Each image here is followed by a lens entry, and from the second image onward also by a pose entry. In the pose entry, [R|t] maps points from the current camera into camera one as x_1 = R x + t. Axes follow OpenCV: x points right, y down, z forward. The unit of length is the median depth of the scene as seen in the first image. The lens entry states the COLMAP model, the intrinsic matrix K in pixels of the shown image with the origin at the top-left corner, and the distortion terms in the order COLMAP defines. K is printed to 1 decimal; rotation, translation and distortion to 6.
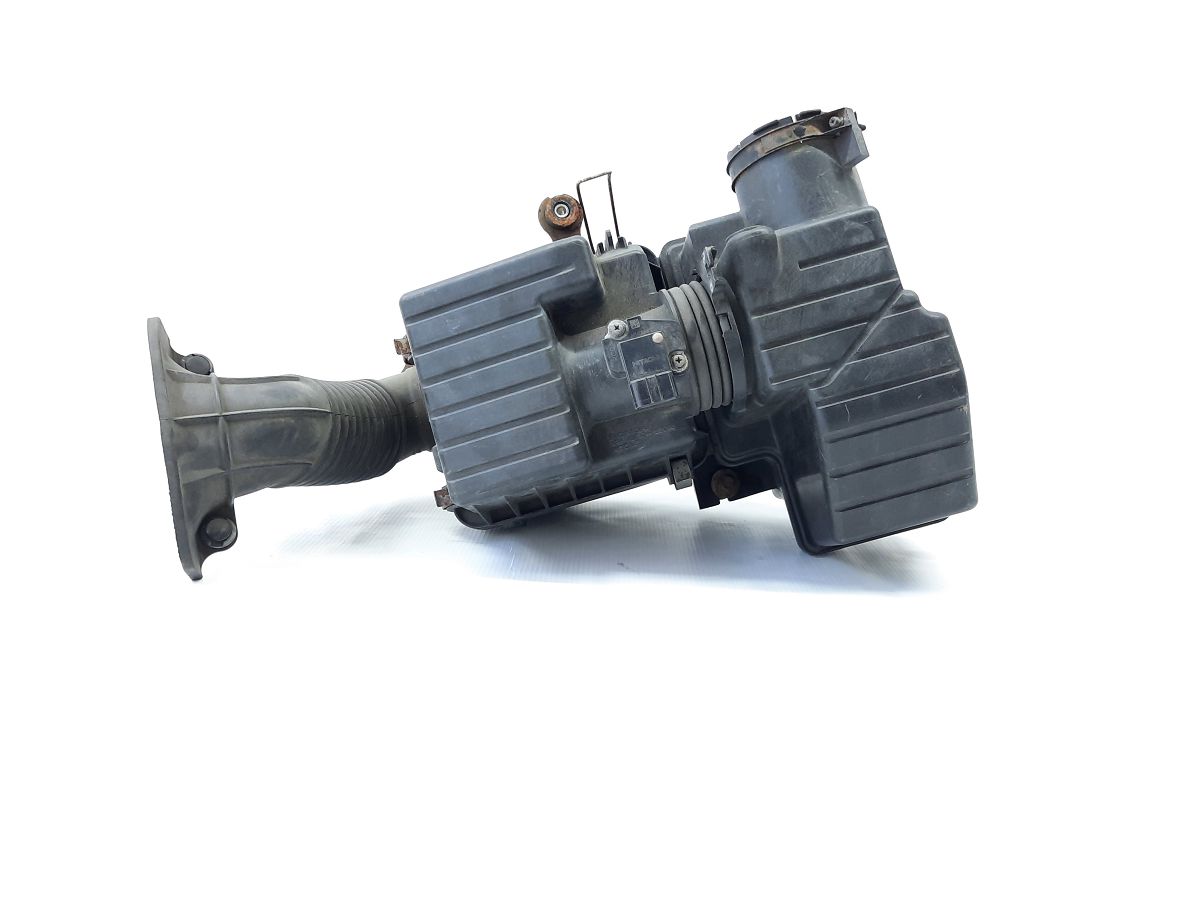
lens RADIAL K [[907.1, 0, 600.0], [0, 907.1, 450.0], [0, 0, 1]] dist [0.046413, -0.094013]
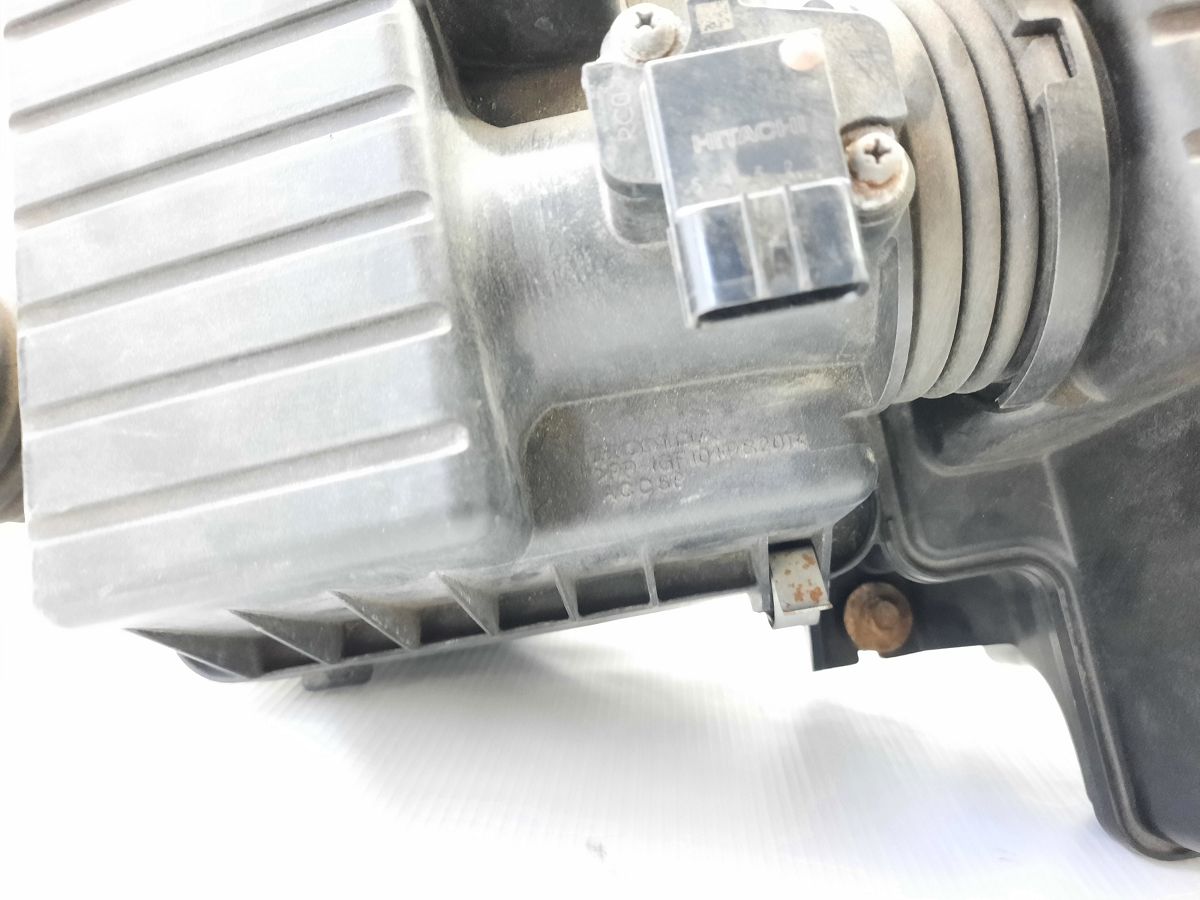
lens RADIAL K [[907.1, 0, 600.0], [0, 907.1, 450.0], [0, 0, 1]] dist [0.046413, -0.094013]
pose [[0.994204, 0.095118, -0.050103, 0.028980], [-0.099211, 0.991277, -0.086764, 0.011938], [0.041413, 0.091232, 0.994968, 0.709666]]
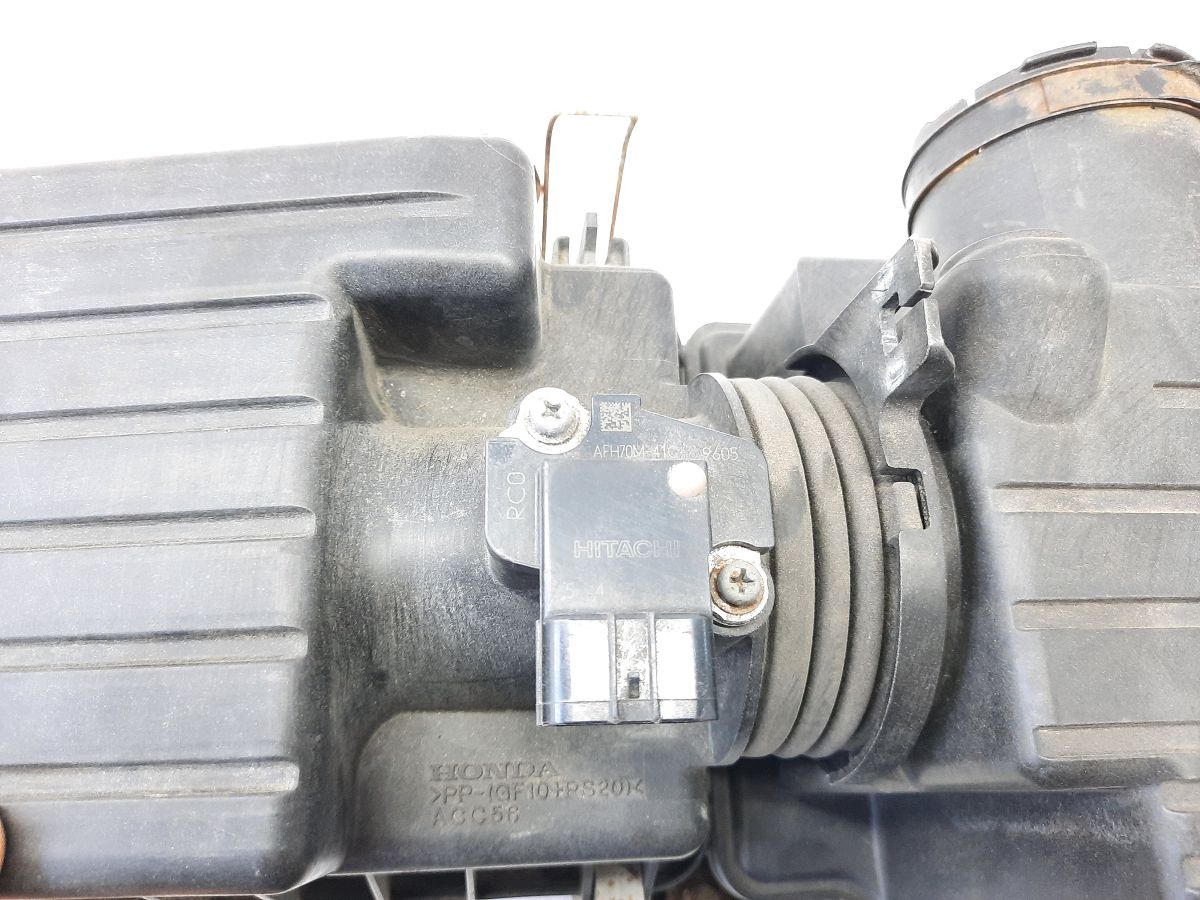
lens RADIAL K [[907.1, 0, 600.0], [0, 907.1, 450.0], [0, 0, 1]] dist [0.046413, -0.094013]
pose [[0.961618, 0.269497, 0.051588, 0.020536], [-0.249089, 0.936235, -0.247827, -0.054976], [-0.115087, 0.225465, 0.967430, 0.693091]]
